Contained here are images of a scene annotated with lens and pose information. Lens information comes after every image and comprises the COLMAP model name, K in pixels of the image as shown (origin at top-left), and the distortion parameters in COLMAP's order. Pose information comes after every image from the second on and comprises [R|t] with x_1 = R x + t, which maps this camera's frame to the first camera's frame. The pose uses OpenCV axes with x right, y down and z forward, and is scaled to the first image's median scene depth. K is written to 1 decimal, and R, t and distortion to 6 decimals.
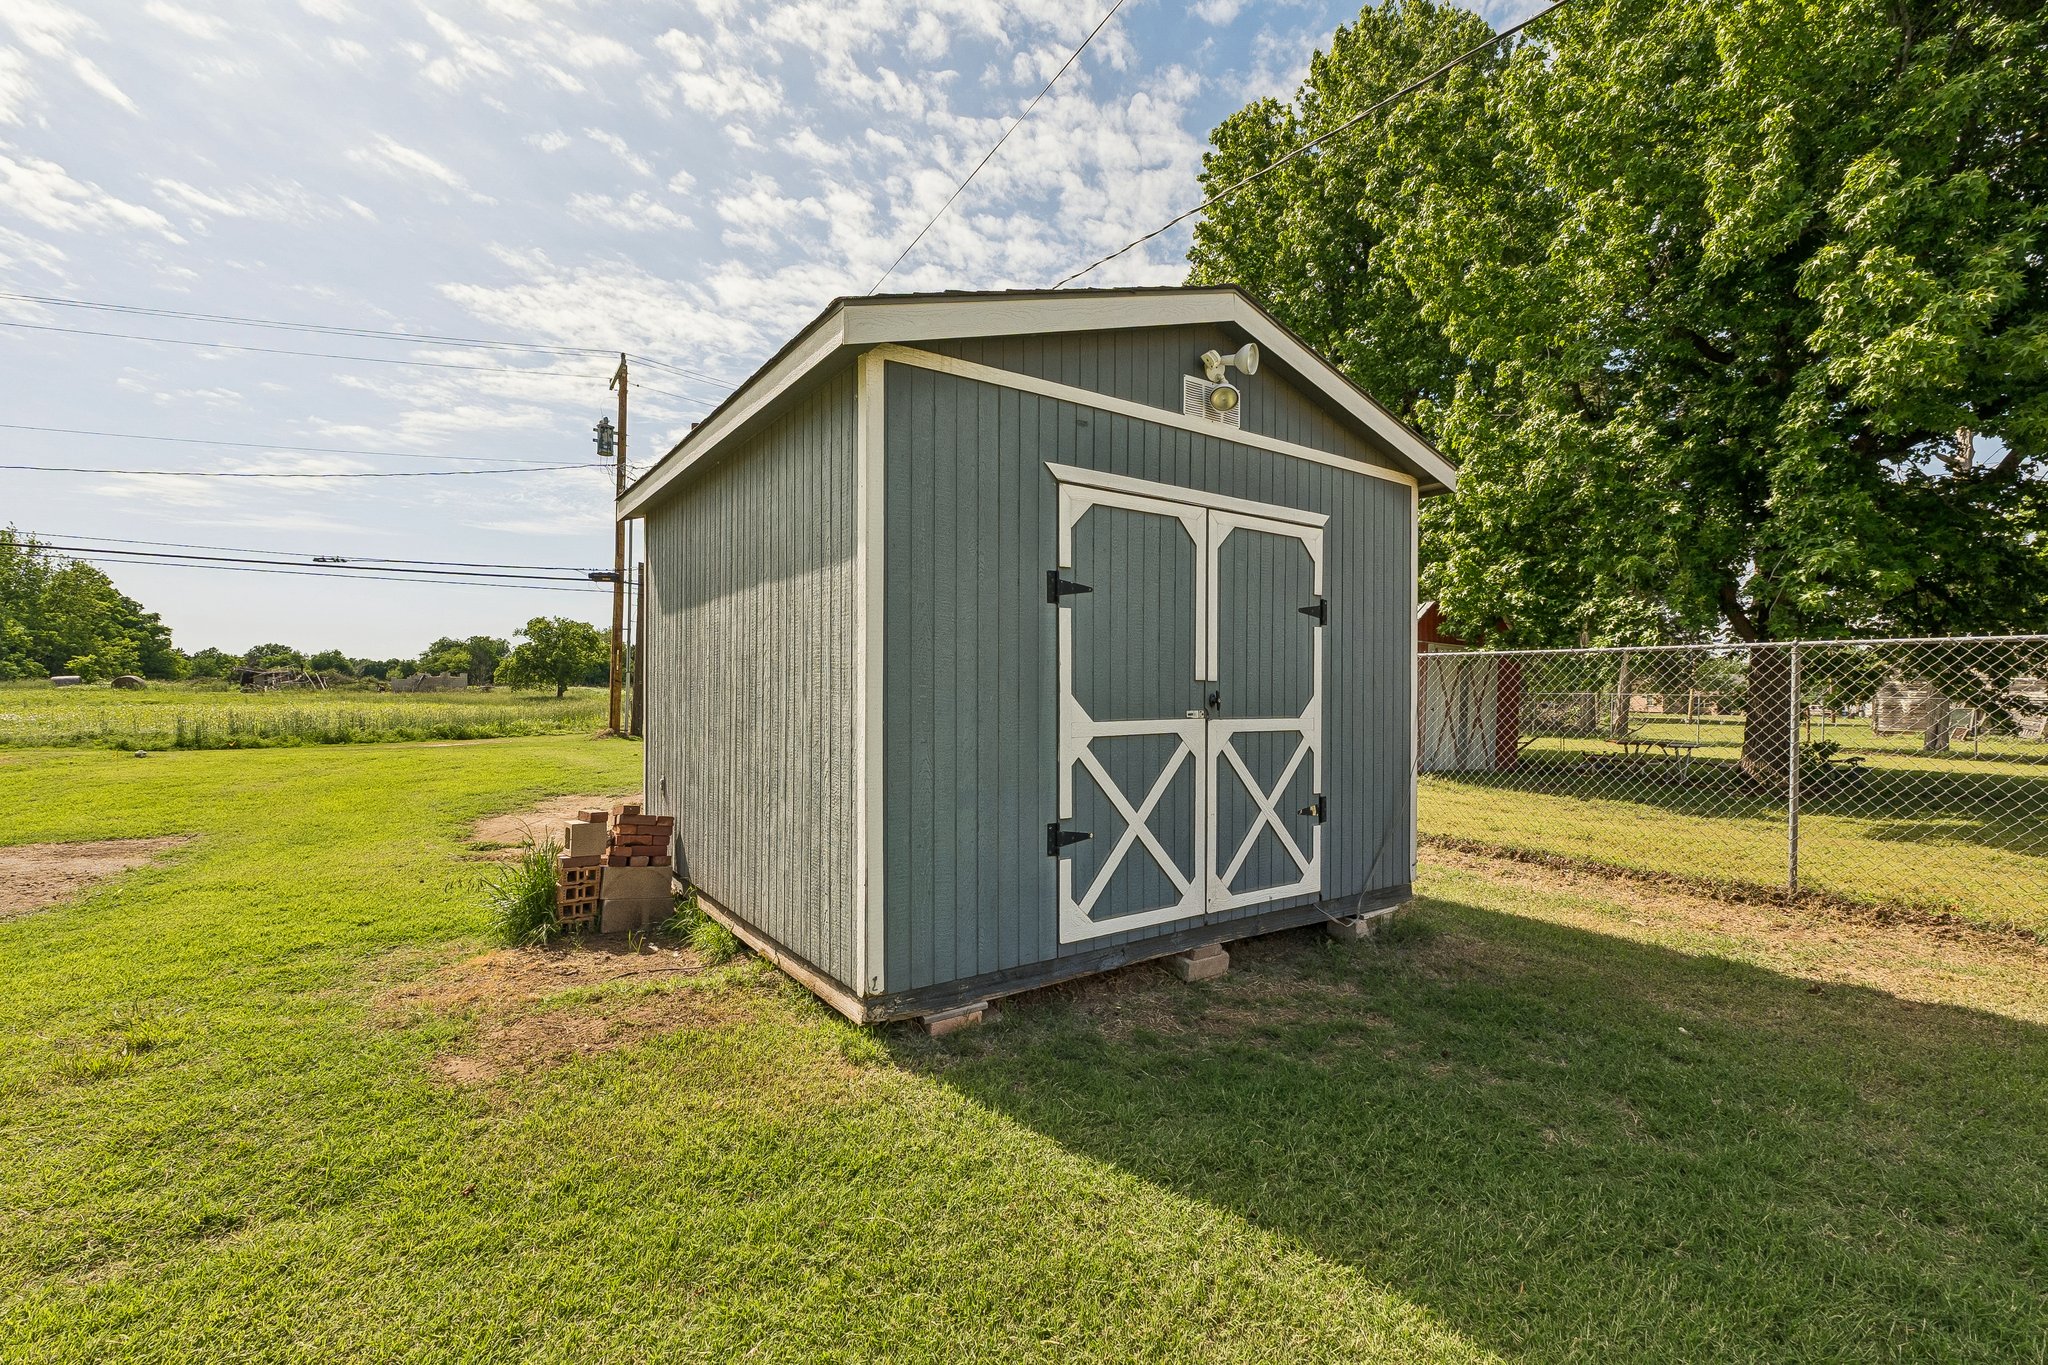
lens RADIAL K [[863.9, 0, 983.4], [0, 863.9, 670.2], [0, 0, 1]] dist [0.011265, -0.001236]
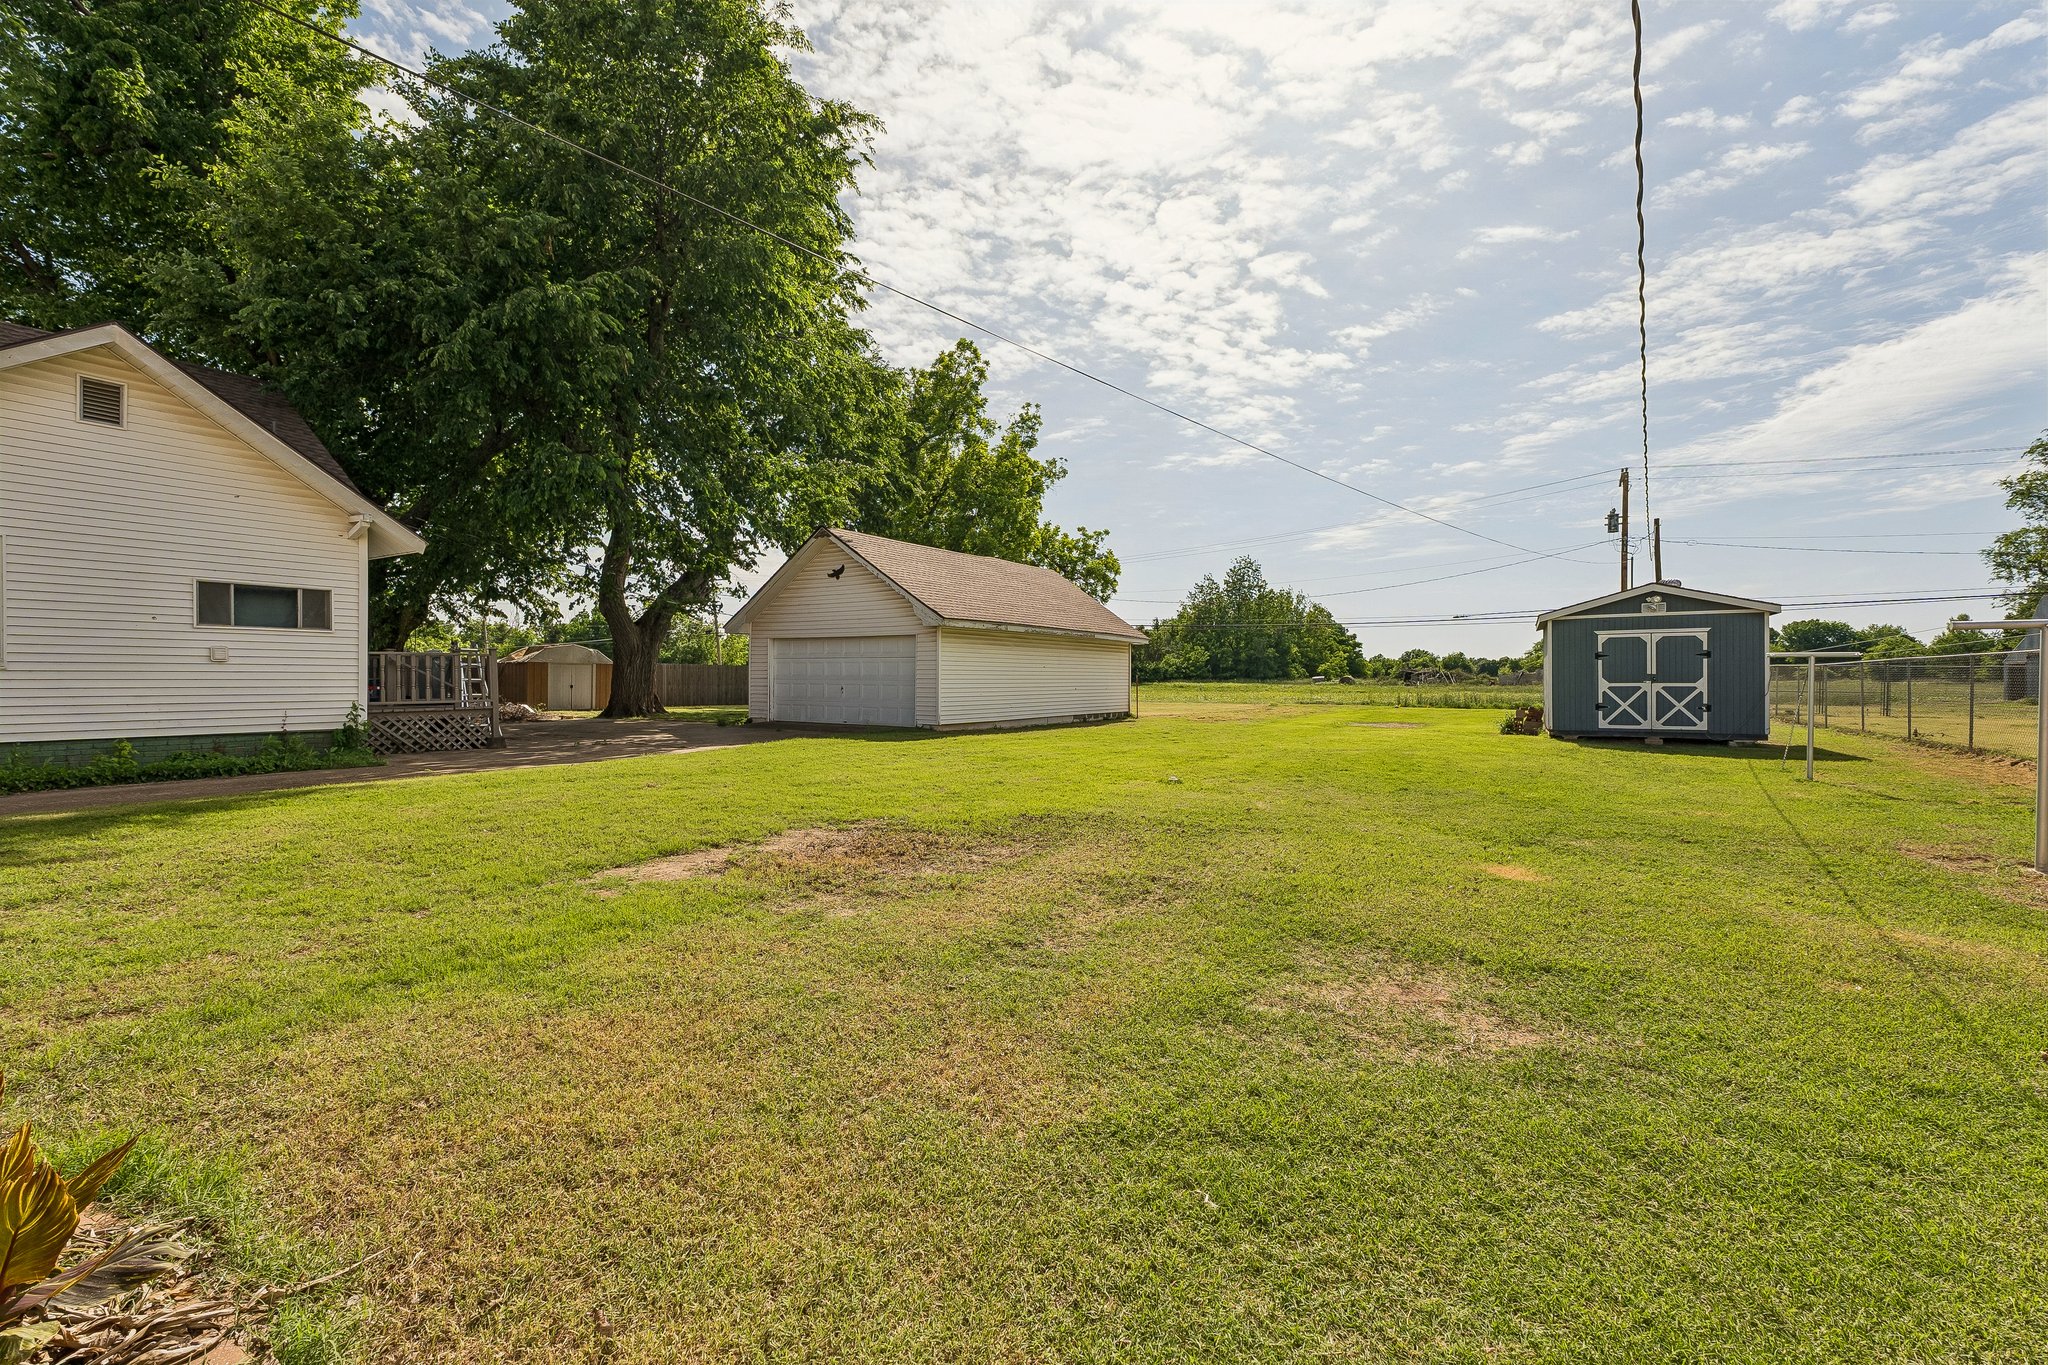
lens RADIAL K [[863.9, 0, 1038.7], [0, 863.9, 670.4], [0, 0, 1]] dist [0.011265, -0.001236]
pose [[0.459809, -0.022611, -0.887730, 0.181462], [0.028474, 0.999537, -0.010710, -0.003142], [0.887561, -0.020352, 0.460240, -0.247375]]
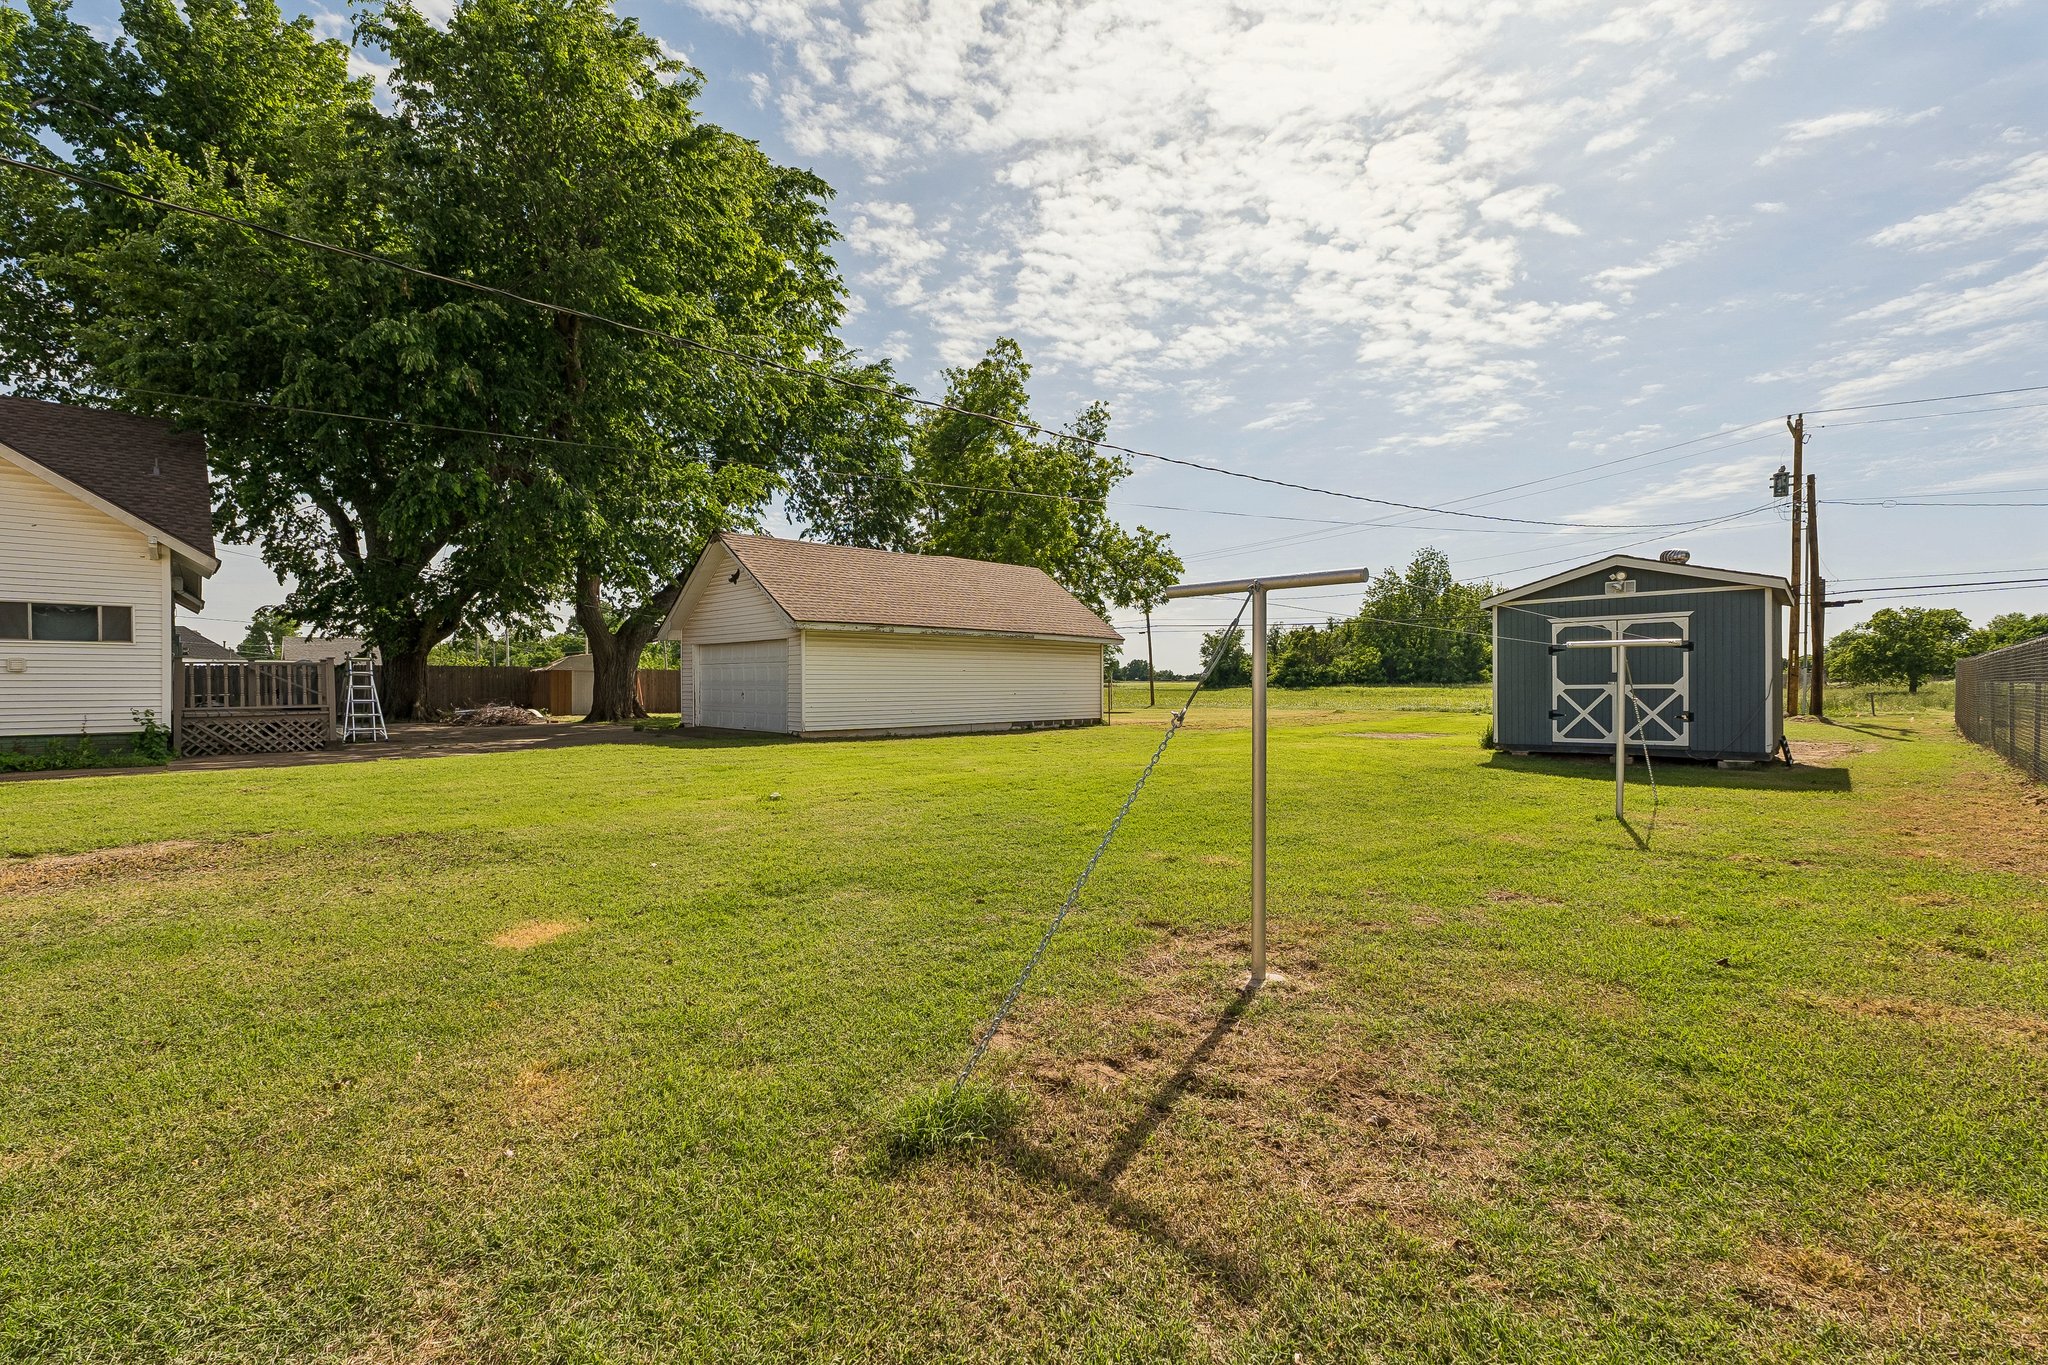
lens RADIAL K [[863.9, 0, 1061.8], [0, 863.9, 685.3], [0, 0, 1]] dist [0.011265, -0.001236]
pose [[0.236141, -0.014468, -0.971611, 0.201521], [0.032535, 0.999446, -0.006975, 0.000932], [0.971174, -0.029964, 0.236481, -0.124082]]
